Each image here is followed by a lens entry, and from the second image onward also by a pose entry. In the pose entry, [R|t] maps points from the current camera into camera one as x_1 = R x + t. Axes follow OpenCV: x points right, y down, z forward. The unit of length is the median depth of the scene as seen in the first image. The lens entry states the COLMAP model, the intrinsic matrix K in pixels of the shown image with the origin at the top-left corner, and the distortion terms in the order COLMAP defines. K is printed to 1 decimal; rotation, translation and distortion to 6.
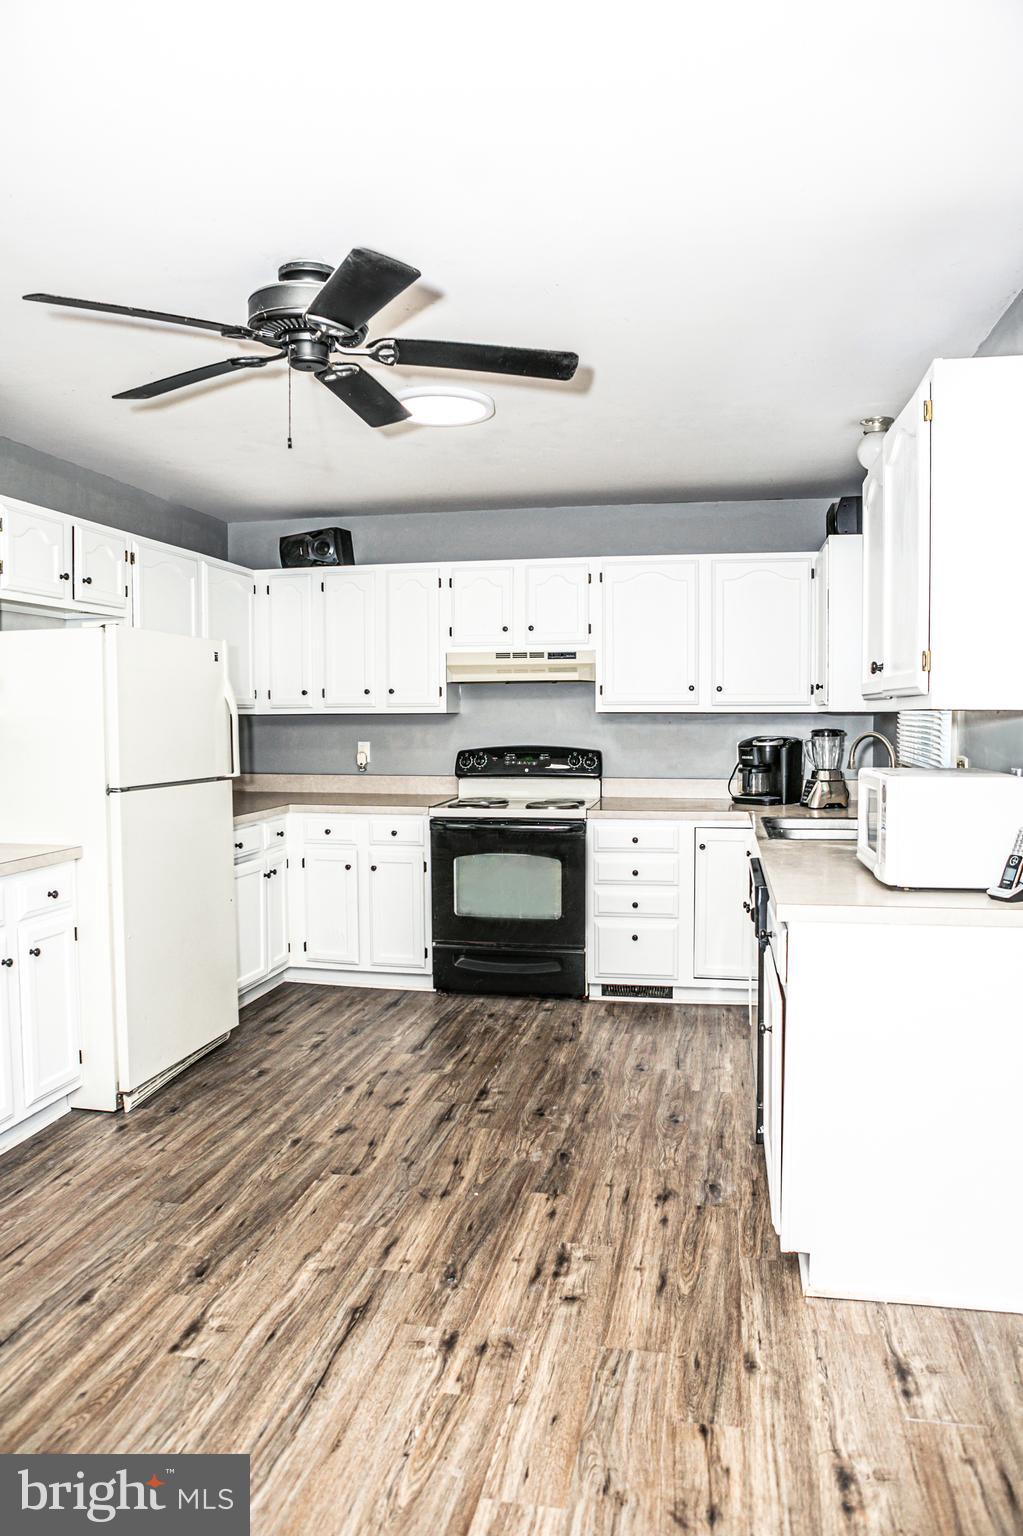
lens RADIAL K [[1109.5, 0, 511.5], [0, 1109.5, 768.0], [0, 0, 1]] dist [-0.106548, 0.080190]
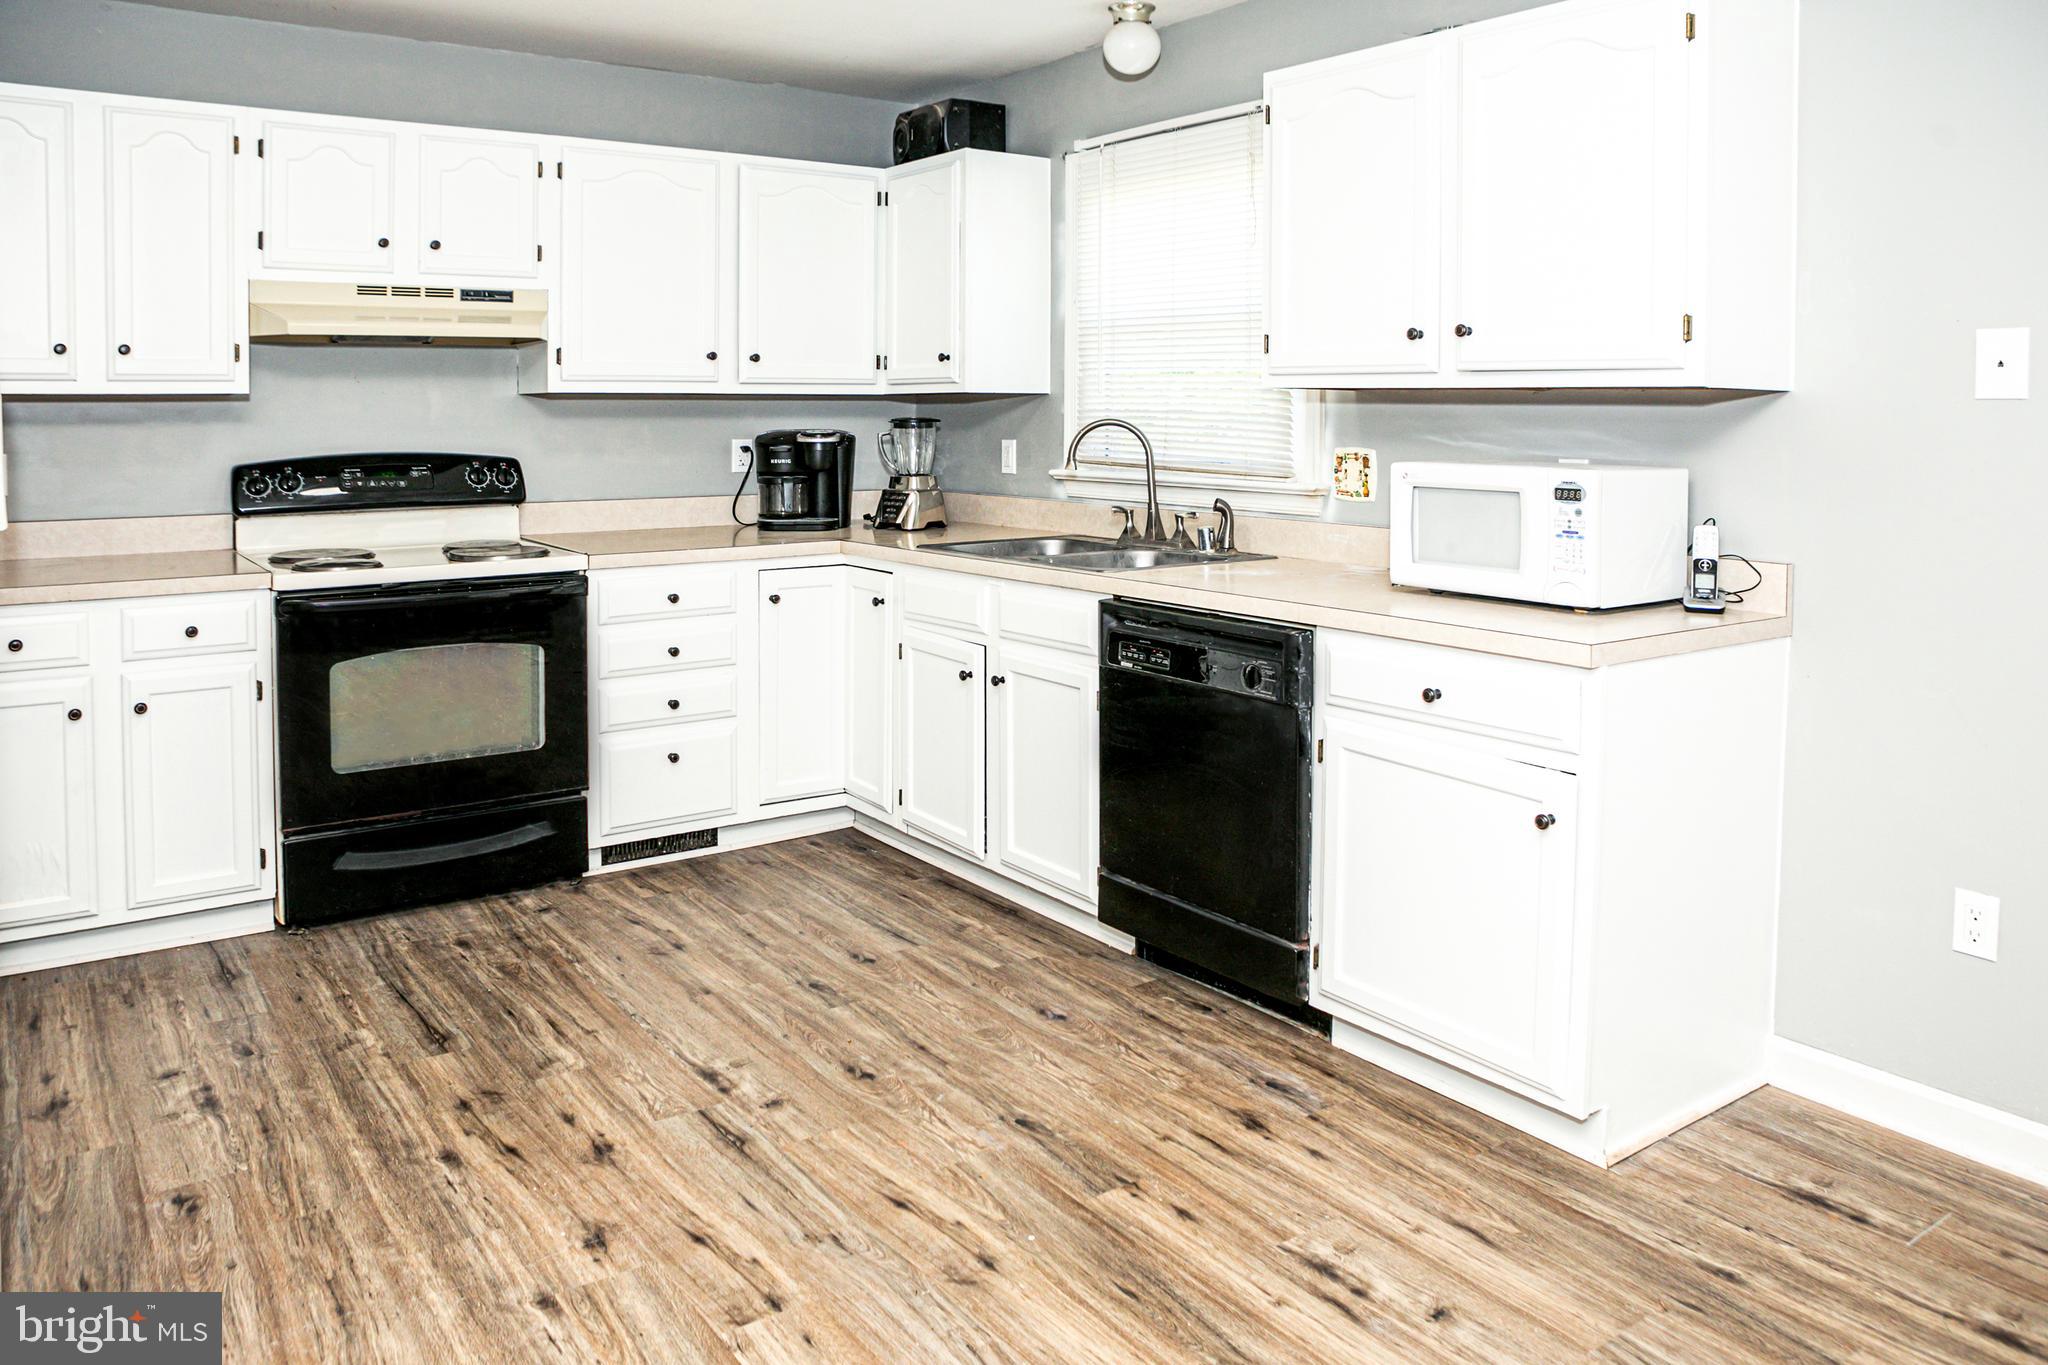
lens RADIAL K [[1484.5, 0, 1028.2], [0, 1484.5, 431.8], [0, 0, 1]] dist [-0.065767, 0.033908]
pose [[0.674264, -0.015625, 0.738325, -0.358887], [0.034501, 0.999351, -0.010358, -0.013090], [-0.737684, 0.032457, 0.674365, 0.291057]]
